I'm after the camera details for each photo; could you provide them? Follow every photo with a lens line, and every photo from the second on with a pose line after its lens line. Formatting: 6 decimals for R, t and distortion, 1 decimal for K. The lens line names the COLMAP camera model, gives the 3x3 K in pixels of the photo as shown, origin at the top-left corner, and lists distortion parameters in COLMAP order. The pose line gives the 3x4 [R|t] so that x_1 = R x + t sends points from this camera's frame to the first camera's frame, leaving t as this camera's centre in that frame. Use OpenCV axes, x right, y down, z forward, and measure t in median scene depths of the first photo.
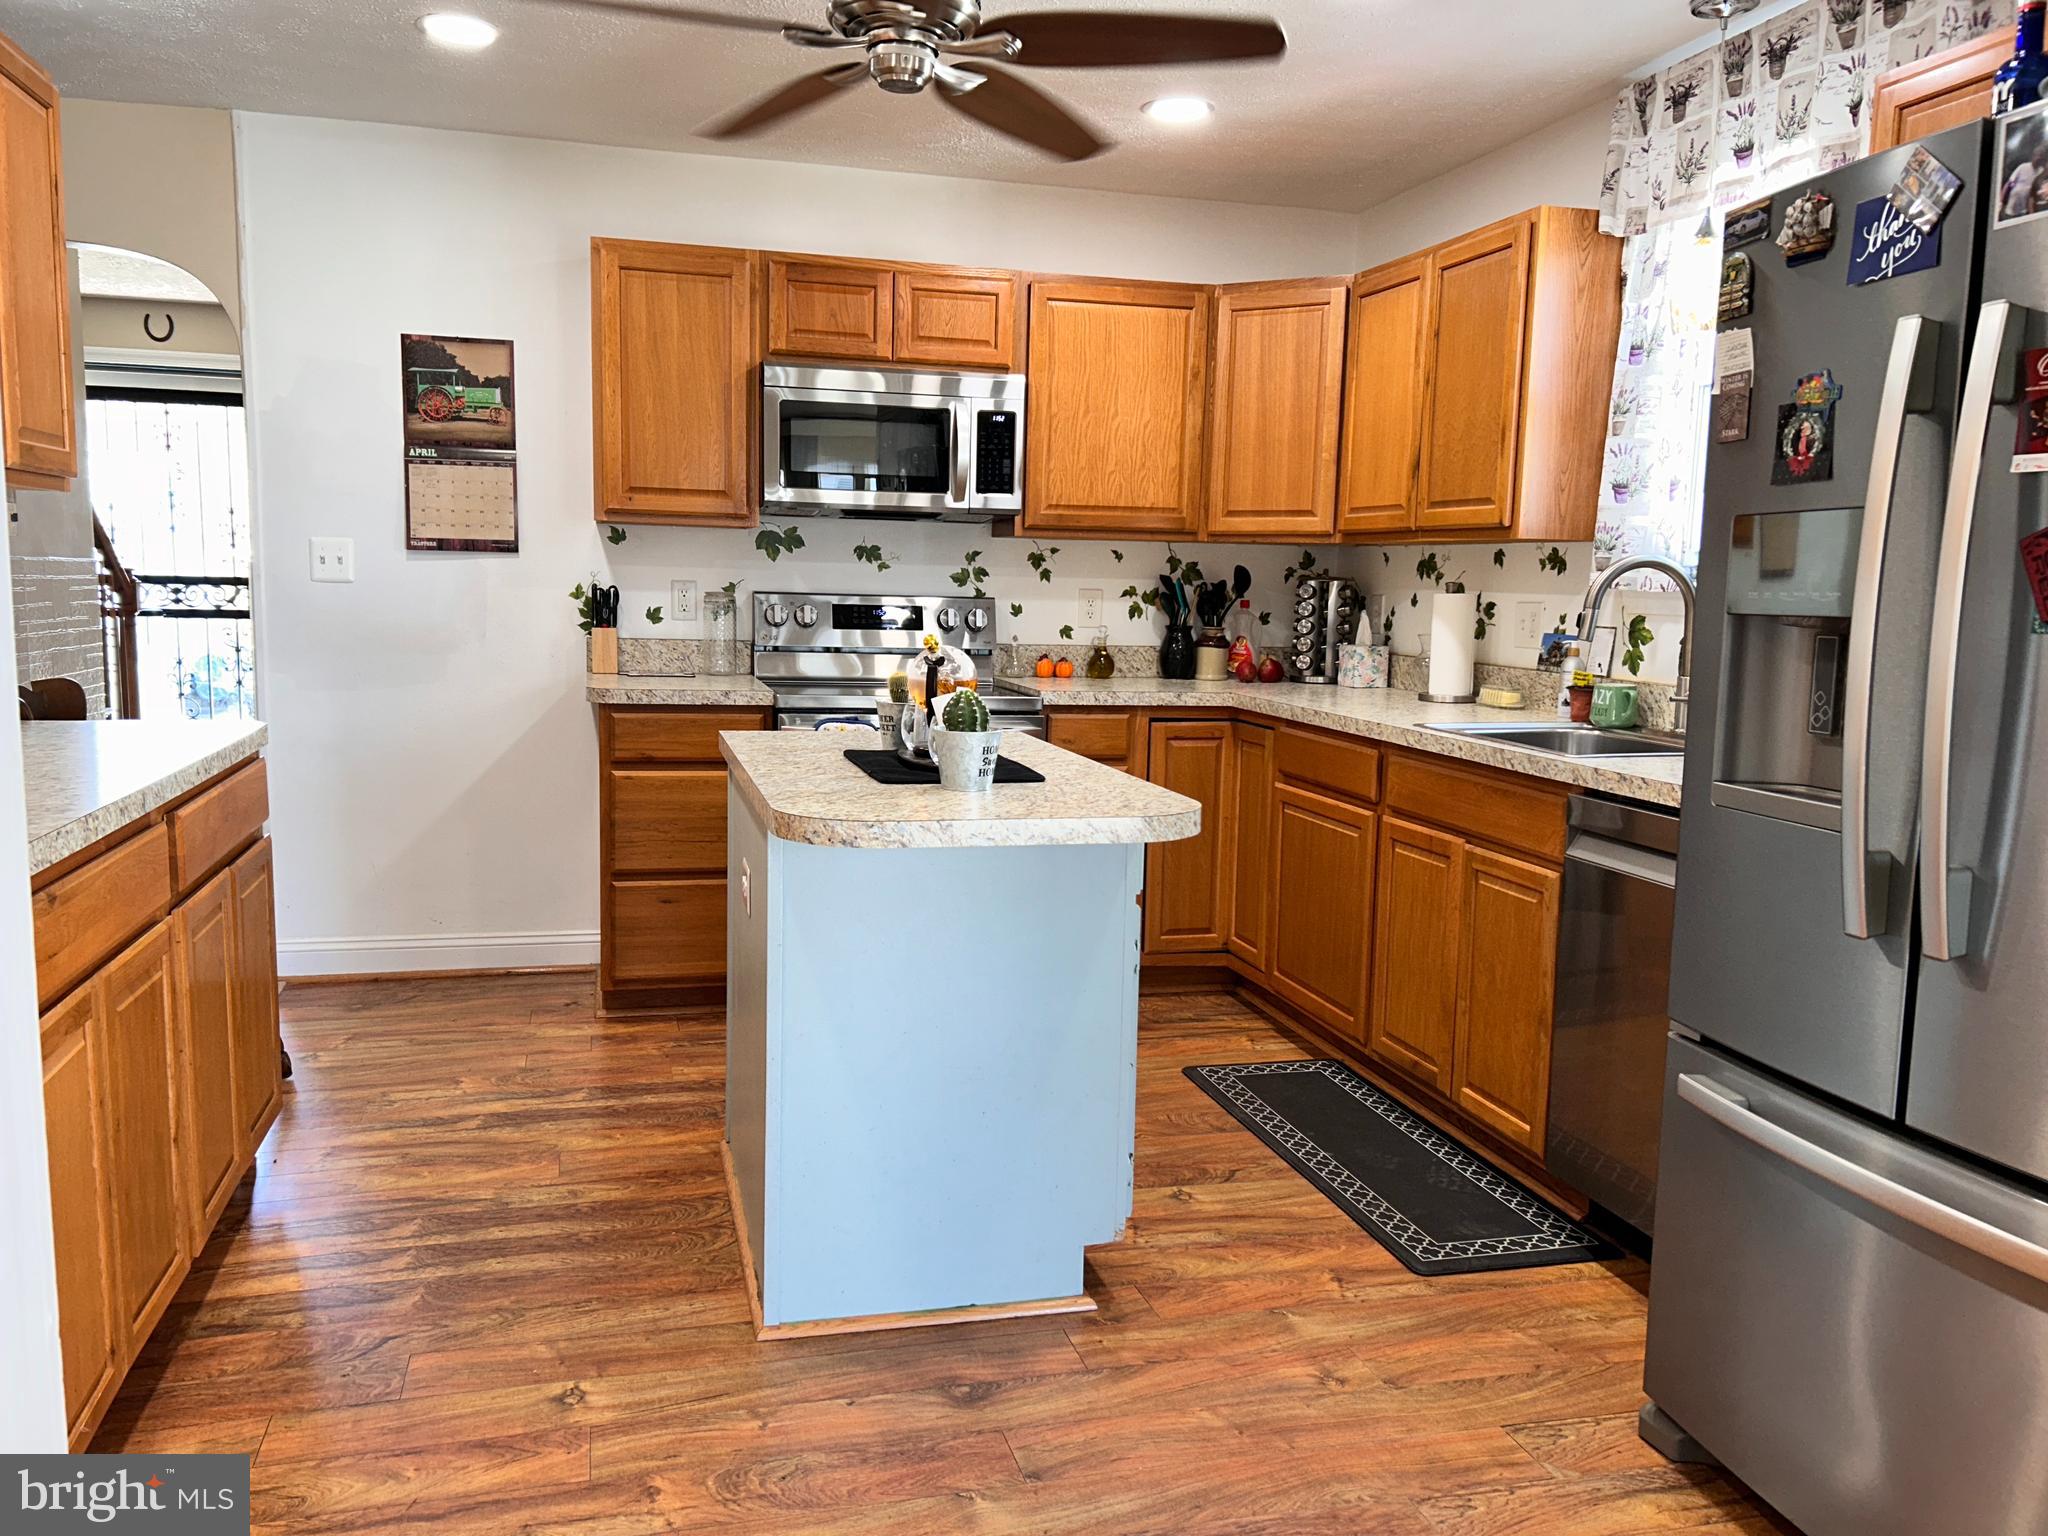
lens RADIAL K [[1553.2, 0, 1007.1], [0, 1553.2, 778.9], [0, 0, 1]] dist [0.040343, -0.042002]
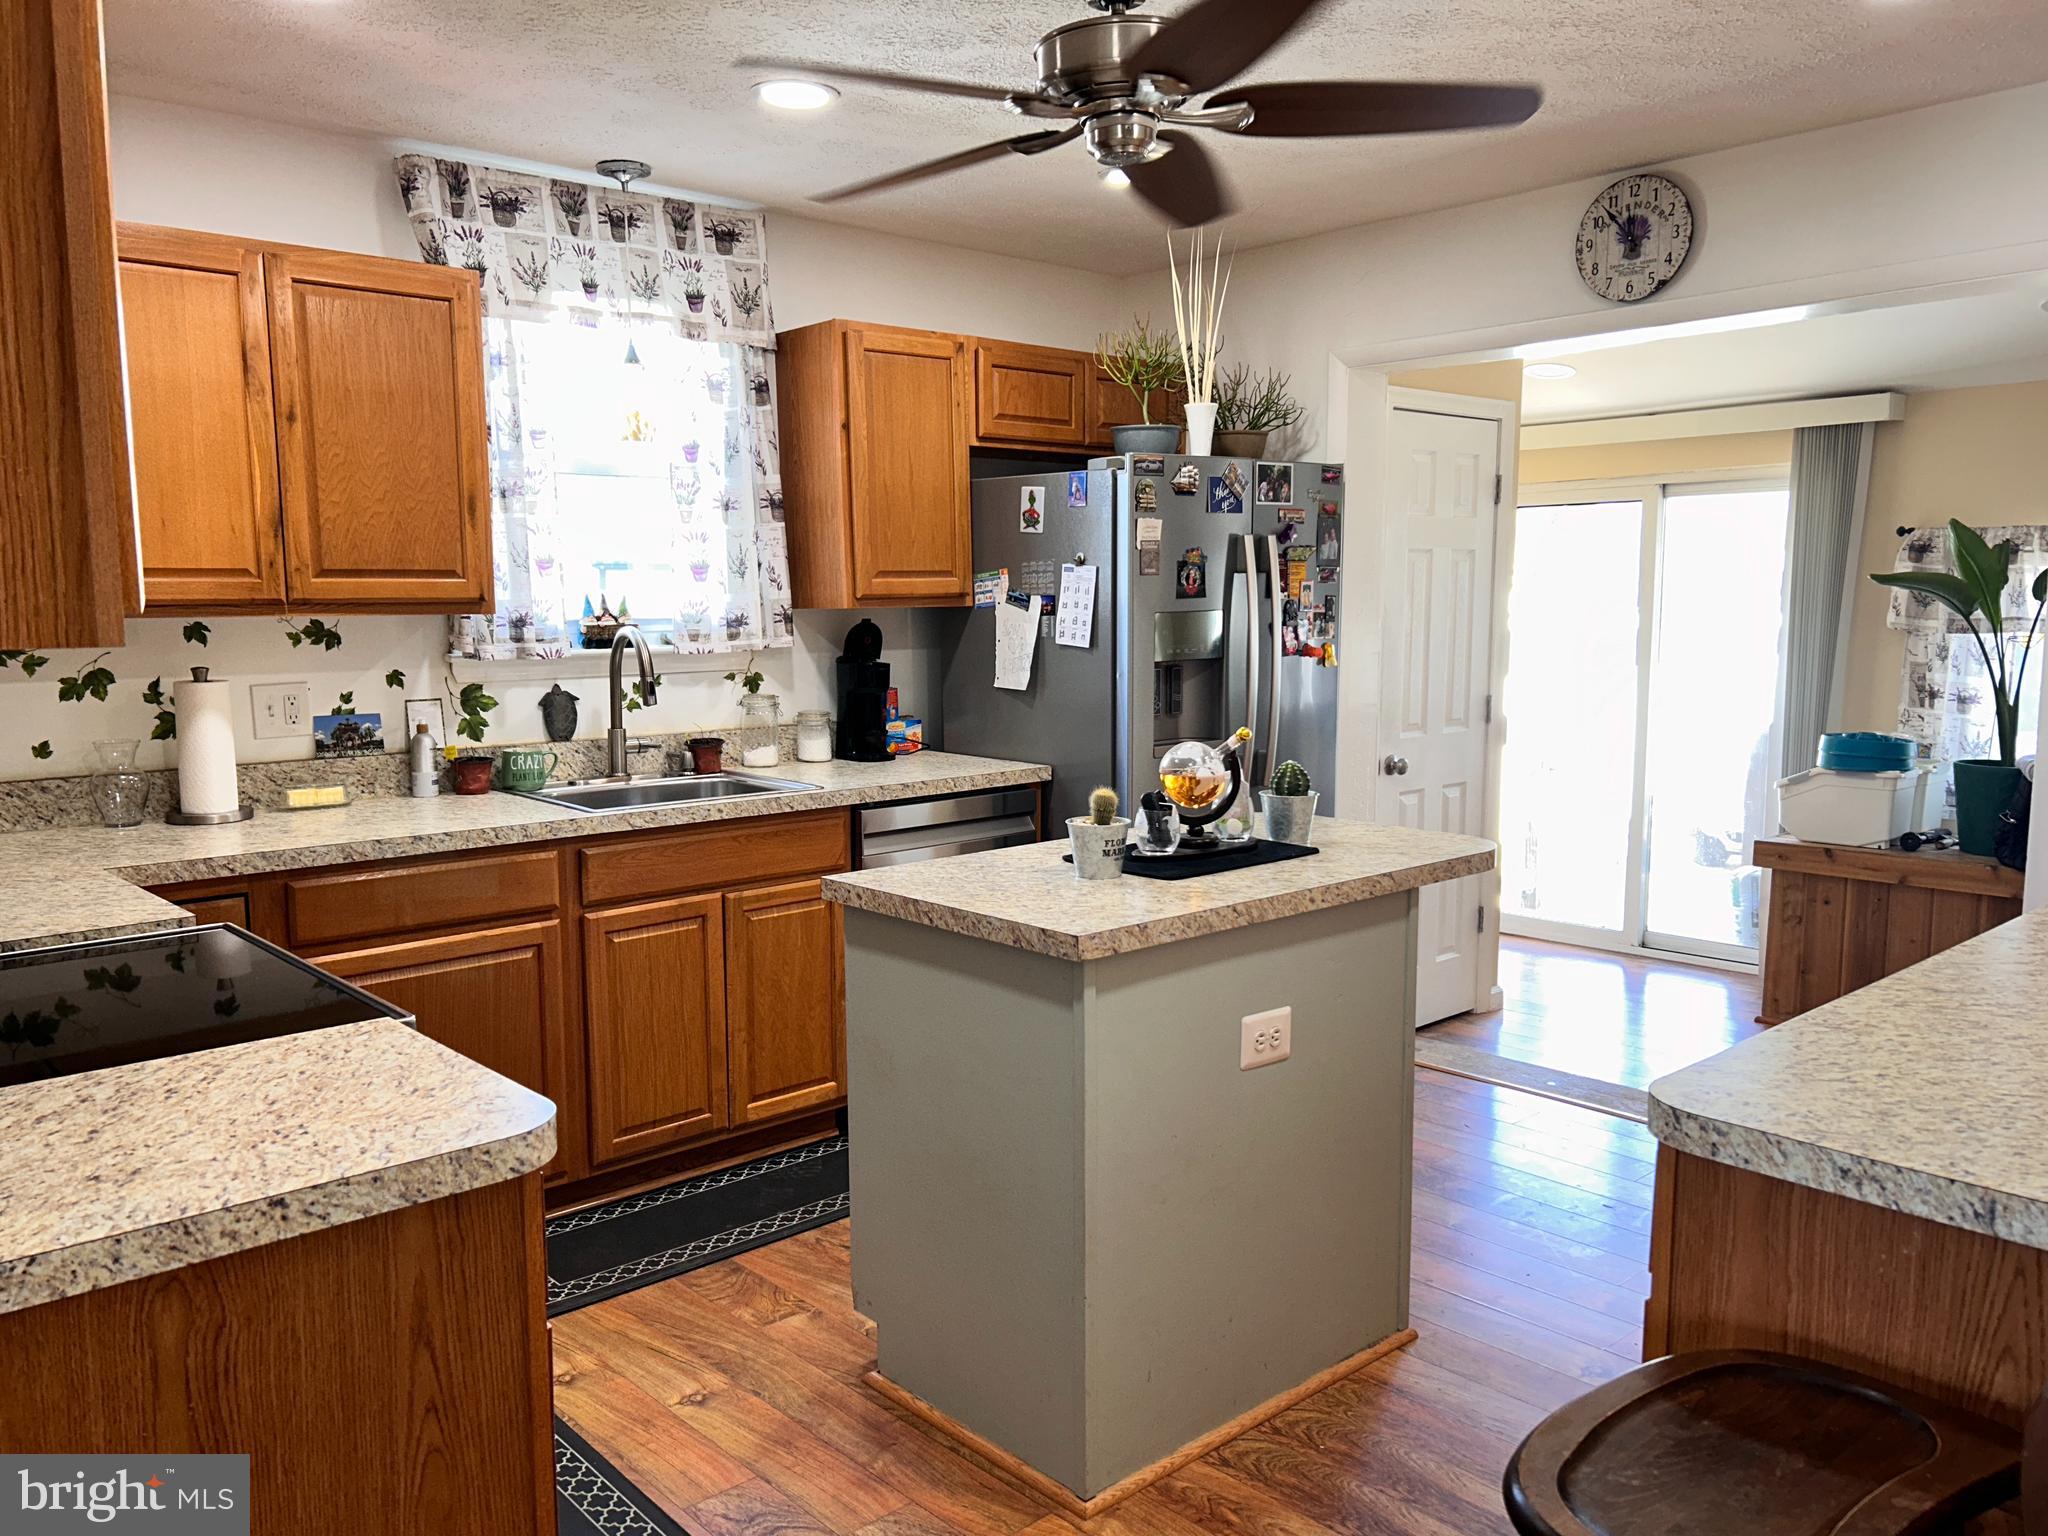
lens RADIAL K [[1553.2, 0, 1023.8], [0, 1553.2, 772.0], [0, 0, 1]] dist [0.040343, -0.042002]
pose [[-0.461804, -0.125819, 0.878013, -0.758967], [0.110919, 0.973926, 0.197903, -0.237954], [-0.880019, 0.188780, -0.435808, 1.282548]]
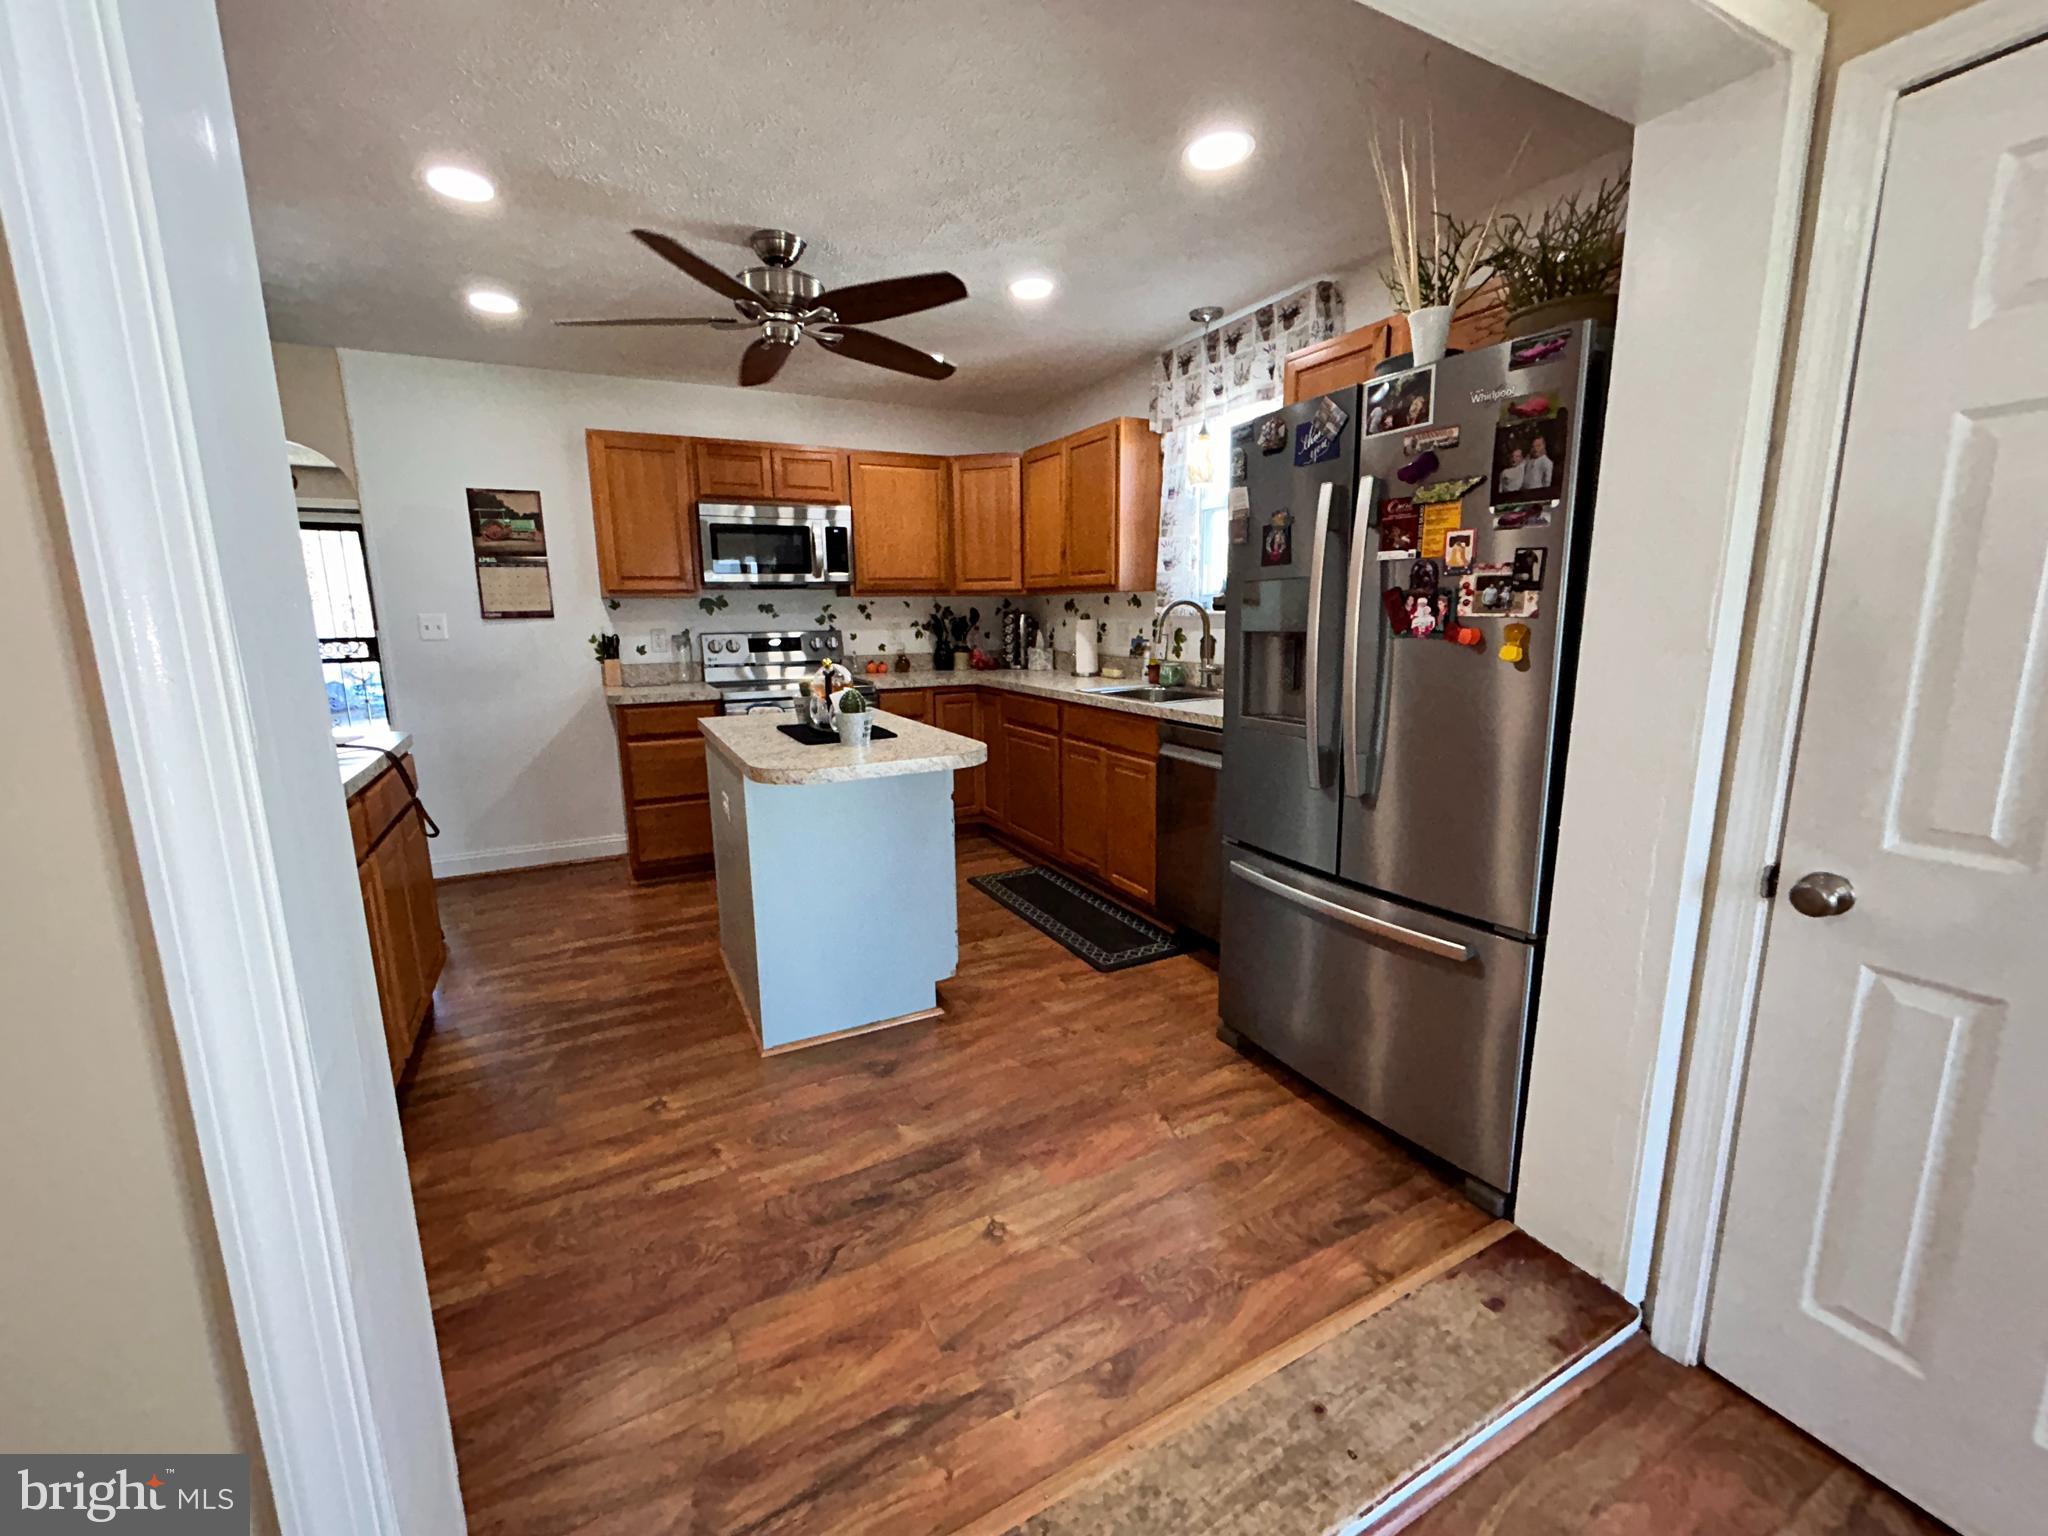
lens RADIAL K [[830.2, 0, 1014.1], [0, 830.2, 761.1], [0, 0, 1]] dist [-0.004207, -0.000522]
pose [[0.974629, -0.076783, 0.210244, -0.036880], [0.065707, 0.996082, 0.059182, -0.013947], [-0.213965, -0.043866, 0.975856, 0.013560]]
